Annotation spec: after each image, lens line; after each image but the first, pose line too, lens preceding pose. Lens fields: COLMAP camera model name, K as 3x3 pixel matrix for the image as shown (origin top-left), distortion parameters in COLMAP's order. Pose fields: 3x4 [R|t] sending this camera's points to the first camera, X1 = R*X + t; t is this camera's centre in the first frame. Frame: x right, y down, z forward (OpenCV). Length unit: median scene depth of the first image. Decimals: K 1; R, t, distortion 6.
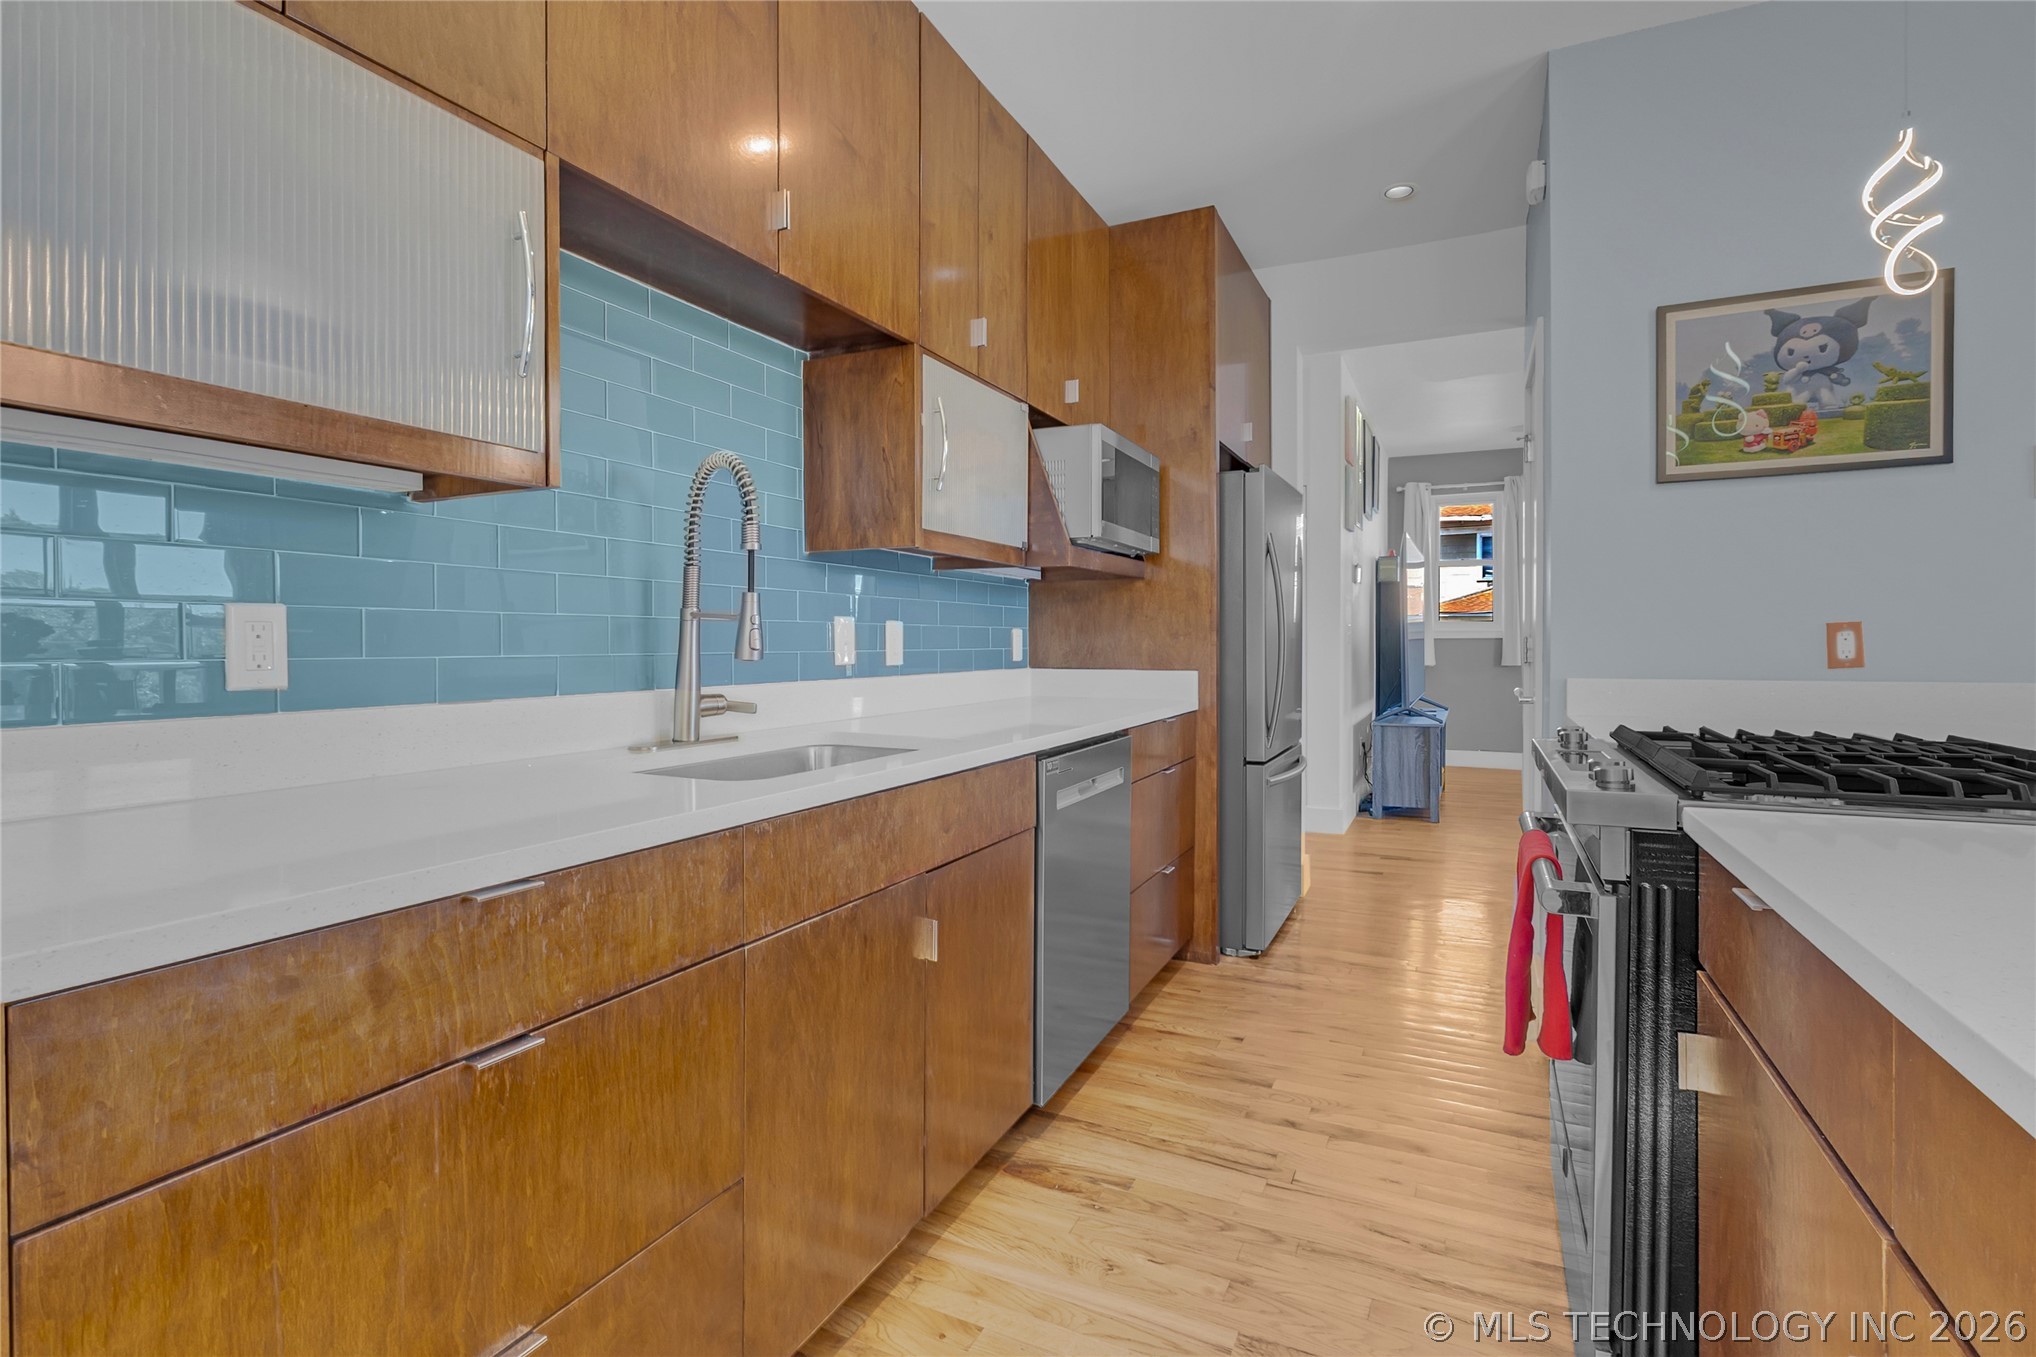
lens RADIAL K [[944.3, 0, 1025.5], [0, 944.3, 658.1], [0, 0, 1]] dist [-0.004884, -0.000143]
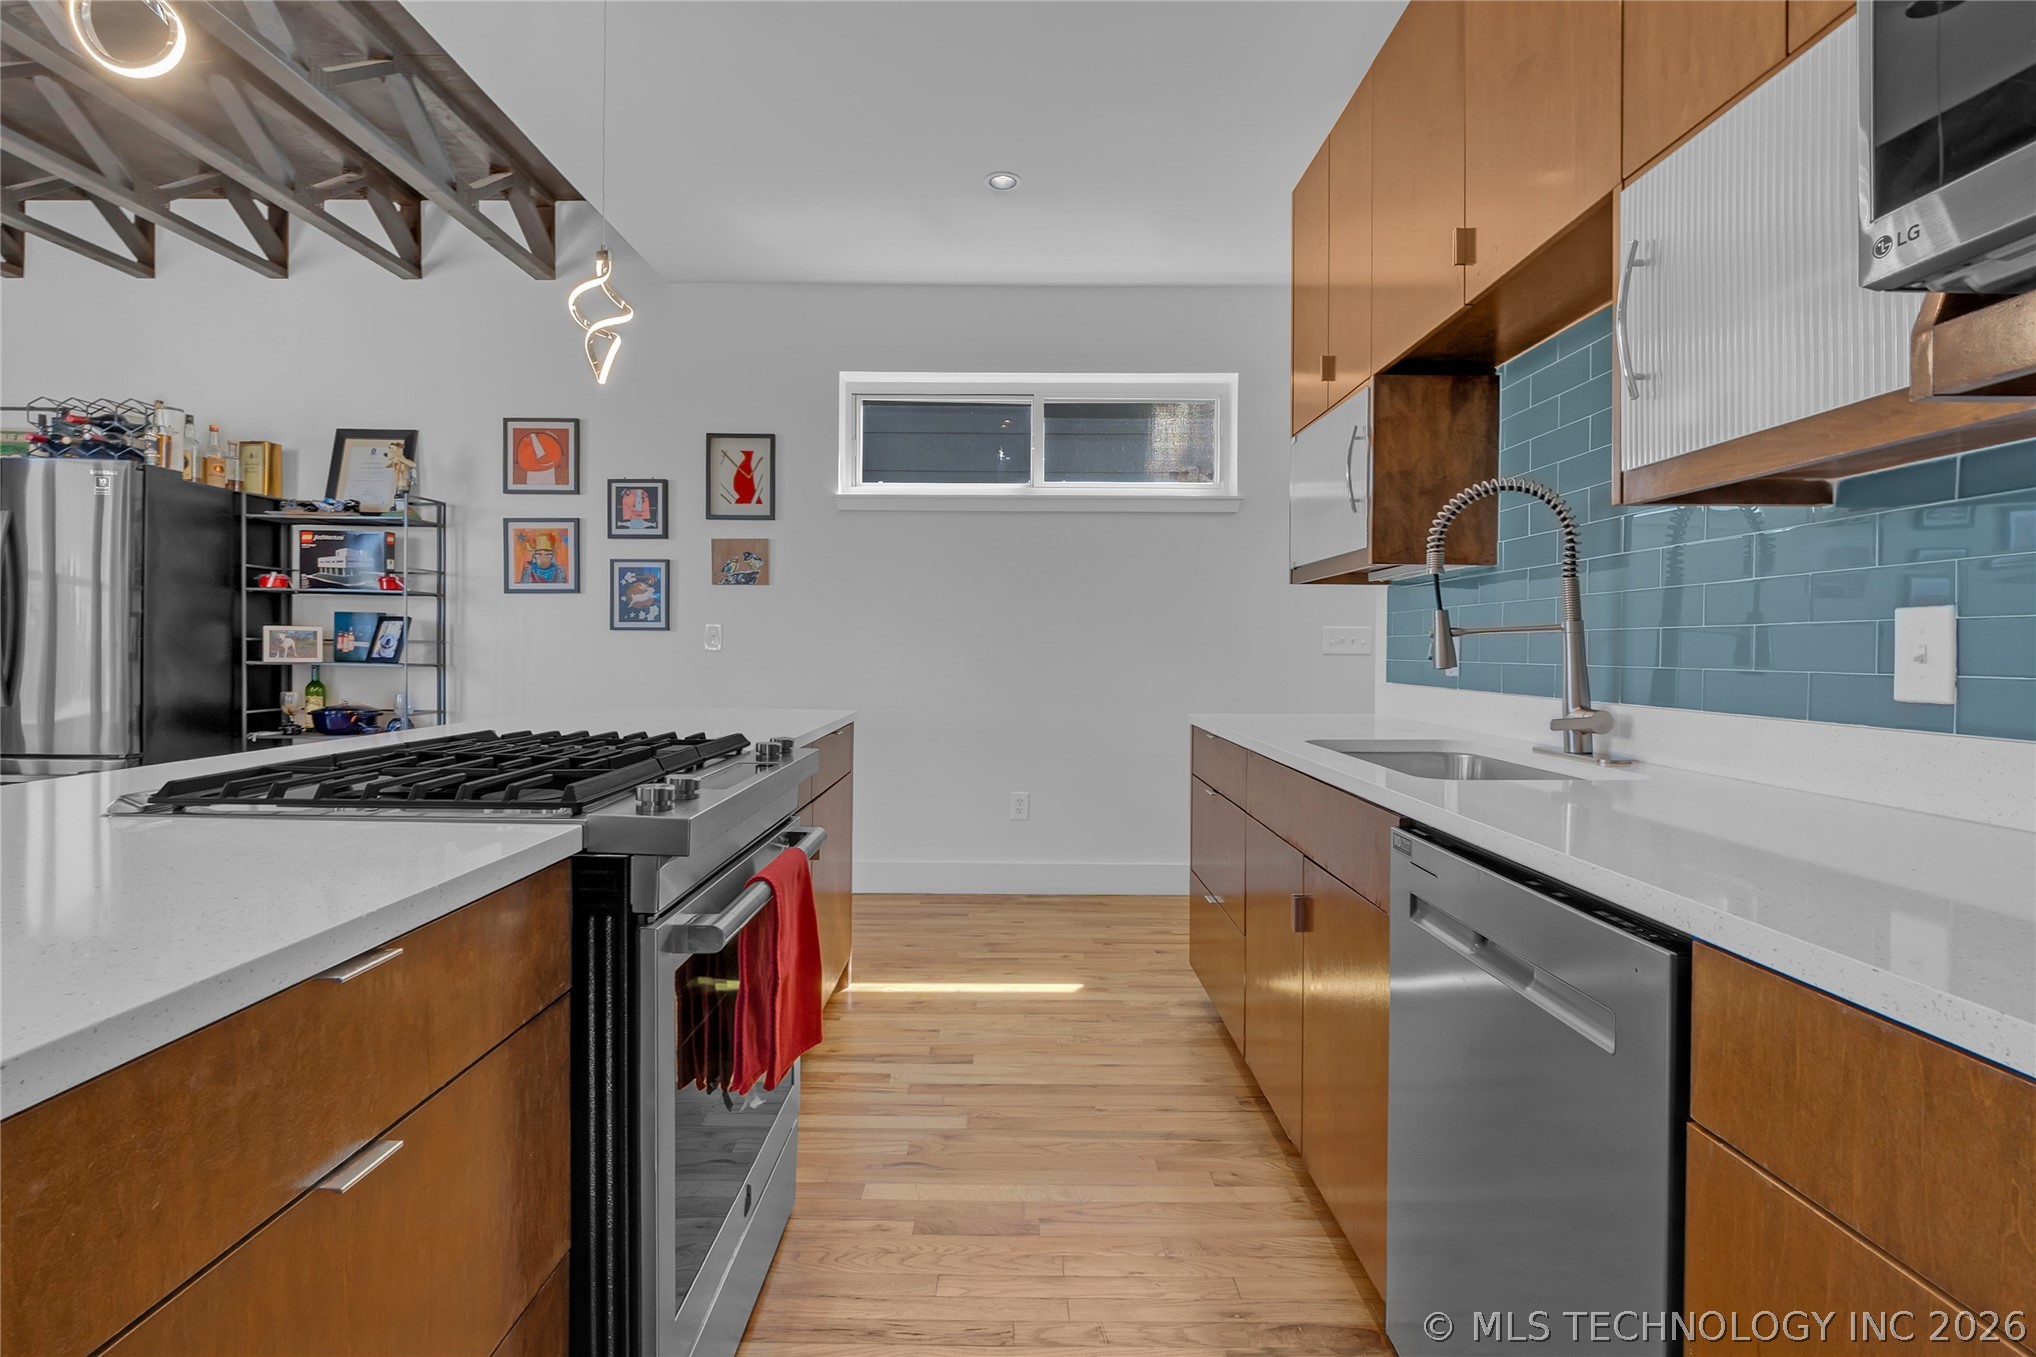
lens RADIAL K [[1003.8, 0, 1018.0], [0, 1003.8, 678.5], [0, 0, 1]] dist [-0.031342, -0.000039]
pose [[-0.906641, 0.006460, -0.421853, 0.501949], [-0.013222, 0.998957, 0.043715, -0.025226], [0.421695, 0.045211, -0.905610, 1.362106]]
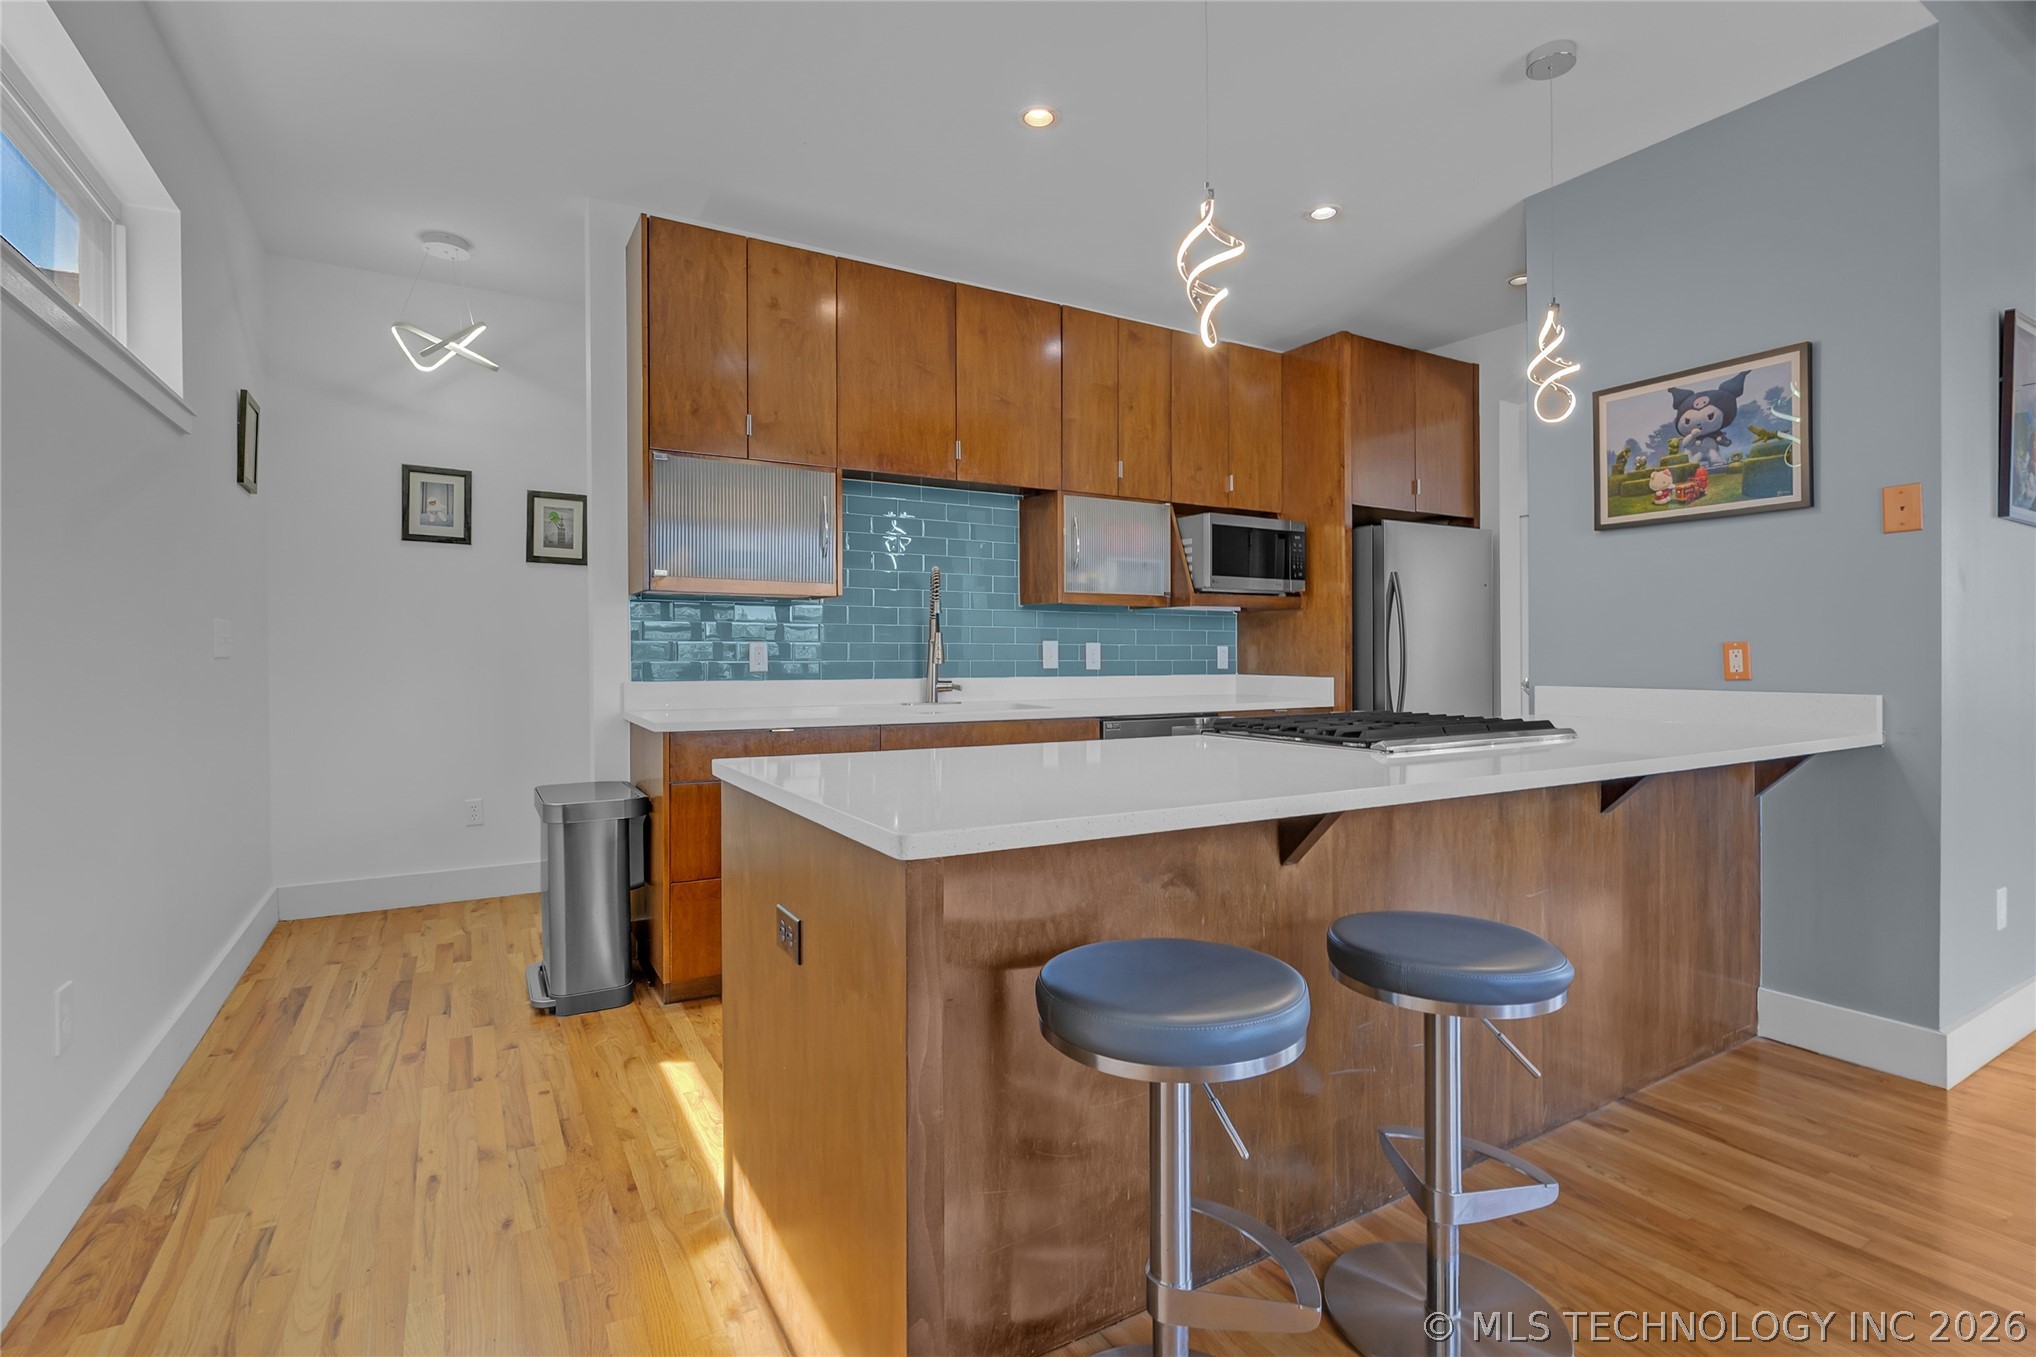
lens RADIAL K [[944.3, 0, 1025.5], [0, 944.3, 658.1], [0, 0, 1]] dist [-0.004884, -0.000143]
pose [[0.829687, 0.005235, -0.558204, 0.781654], [-0.010708, 0.999921, -0.006539, -0.000233], [0.558126, 0.011403, 0.829678, -0.491067]]
